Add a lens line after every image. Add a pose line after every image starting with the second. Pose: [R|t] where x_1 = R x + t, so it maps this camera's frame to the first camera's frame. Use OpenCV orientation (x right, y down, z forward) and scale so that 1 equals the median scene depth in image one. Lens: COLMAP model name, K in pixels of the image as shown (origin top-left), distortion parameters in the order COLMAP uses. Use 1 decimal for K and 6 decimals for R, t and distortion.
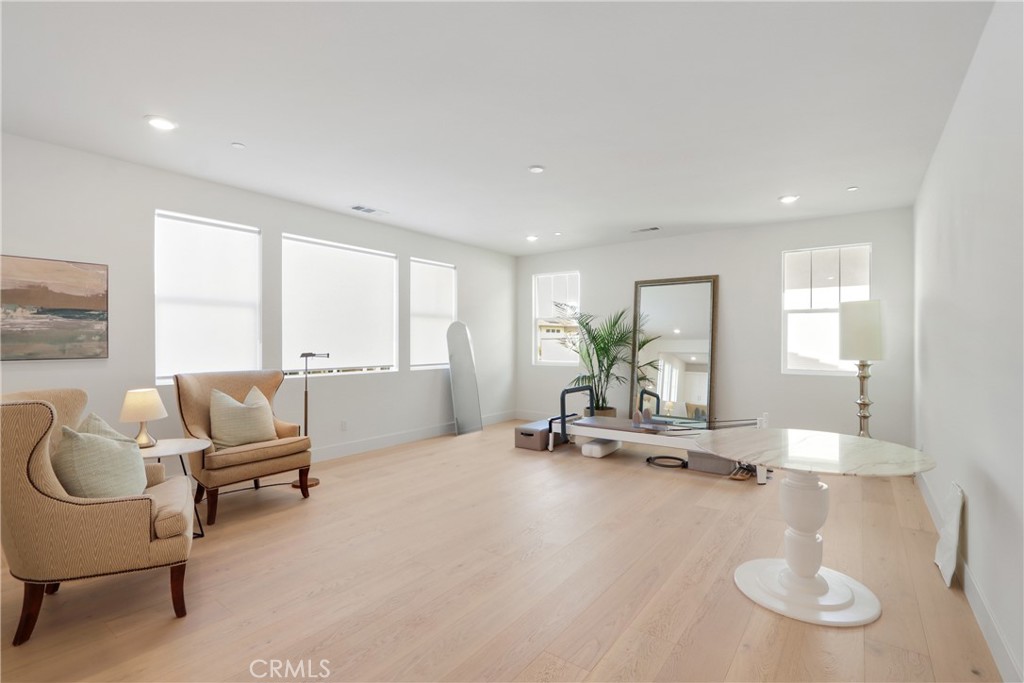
lens RADIAL K [[477.1, 0, 507.5], [0, 477.1, 342.0], [0, 0, 1]] dist [-0.005986, 0.000617]
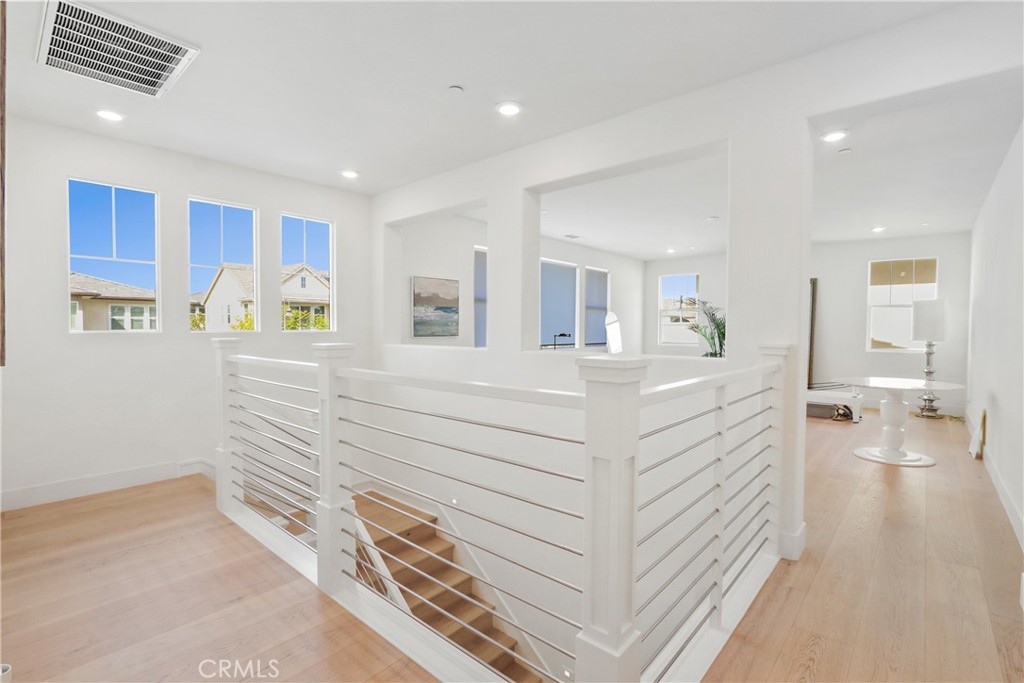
lens RADIAL K [[477.1, 0, 515.9], [0, 477.1, 340.9], [0, 0, 1]] dist [-0.005986, 0.000617]
pose [[0.997149, 0.007378, -0.075094, -0.509869], [-0.005301, 0.999599, 0.027825, 0.003720], [0.075269, -0.027348, 0.996788, -0.683859]]
